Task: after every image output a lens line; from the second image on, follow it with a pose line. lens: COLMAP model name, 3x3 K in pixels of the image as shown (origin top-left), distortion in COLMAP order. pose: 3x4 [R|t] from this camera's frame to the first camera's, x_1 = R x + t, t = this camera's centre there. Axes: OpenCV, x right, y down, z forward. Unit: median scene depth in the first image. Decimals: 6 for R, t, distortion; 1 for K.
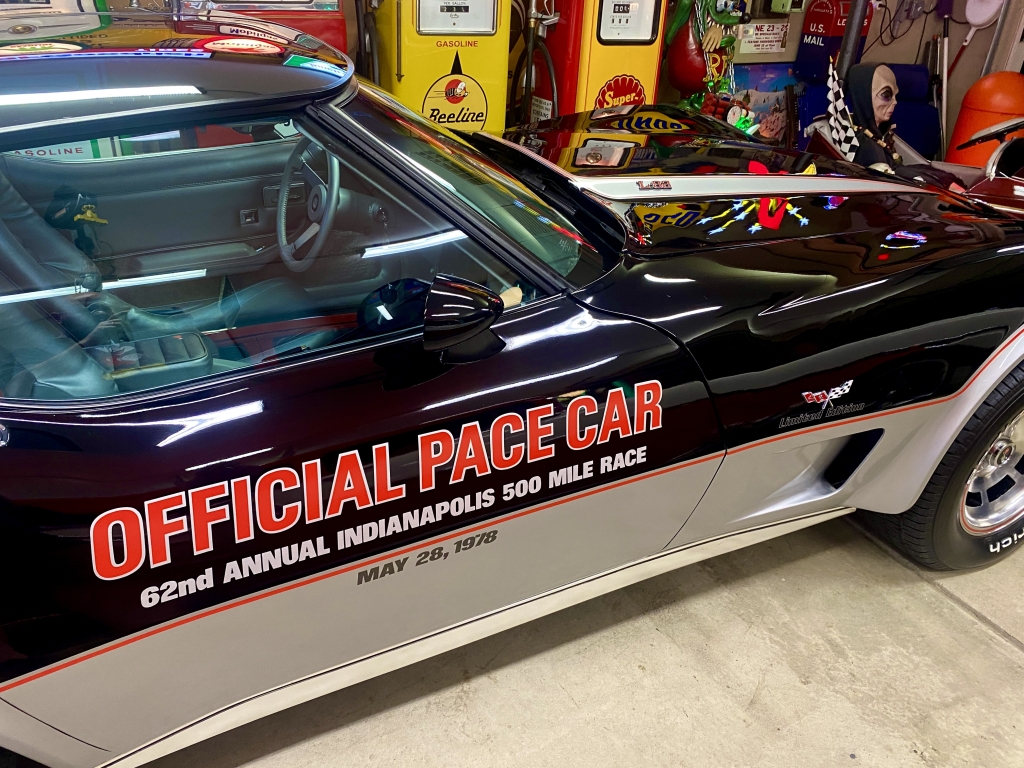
lens RADIAL K [[775.0, 0, 496.1], [0, 775.0, 378.4], [0, 0, 1]] dist [0.027966, -0.027839]
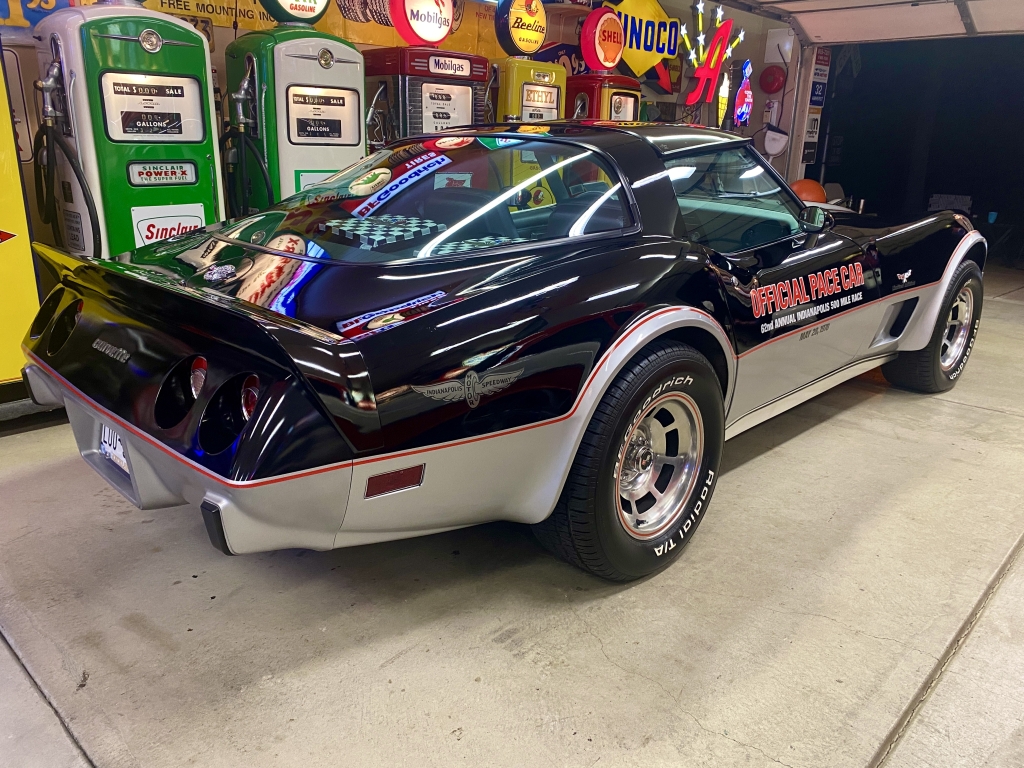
lens RADIAL K [[775.0, 0, 496.1], [0, 775.0, 378.4], [0, 0, 1]] dist [0.027966, -0.027839]
pose [[0.950601, -0.108344, 0.290893, -0.613332], [0.162211, 0.972362, -0.167925, 0.220762], [-0.264660, 0.206816, 0.941904, -0.321392]]
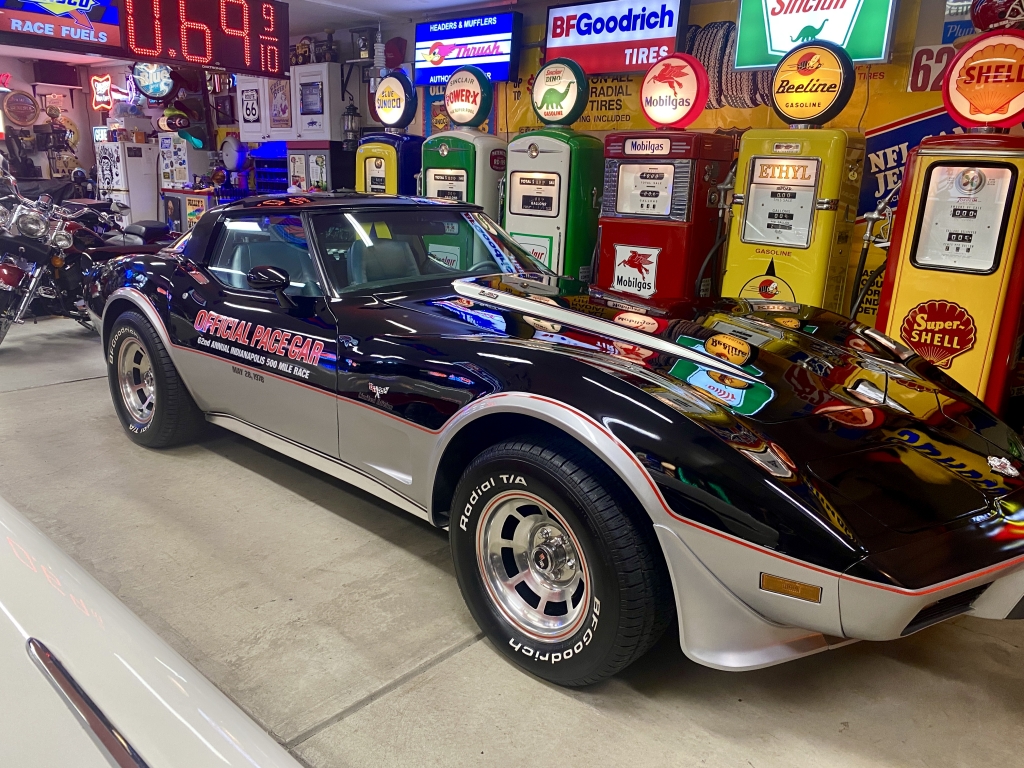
lens RADIAL K [[775.0, 0, 496.1], [0, 775.0, 378.4], [0, 0, 1]] dist [0.027966, -0.027839]
pose [[0.354257, 0.209669, -0.911340, 0.942588], [-0.473966, 0.880353, 0.018300, -0.071309], [0.806138, 0.425461, 0.411248, 0.229753]]
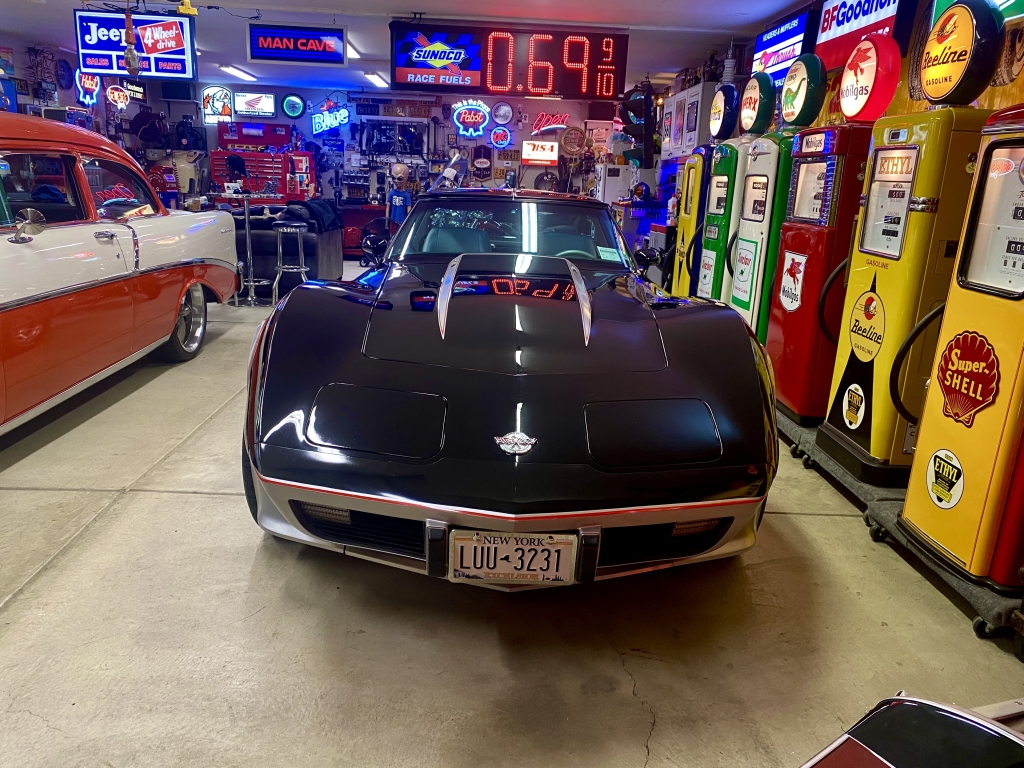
lens RADIAL K [[764.0, 0, 512.0], [0, 764.0, 384.0], [0, 0, 1]] dist [0.011135, 0.000143]
pose [[-0.422520, 0.177162, -0.888870, 1.045851], [-0.492989, 0.778025, 0.389409, -0.457911], [0.760552, 0.602736, -0.241393, 0.965633]]
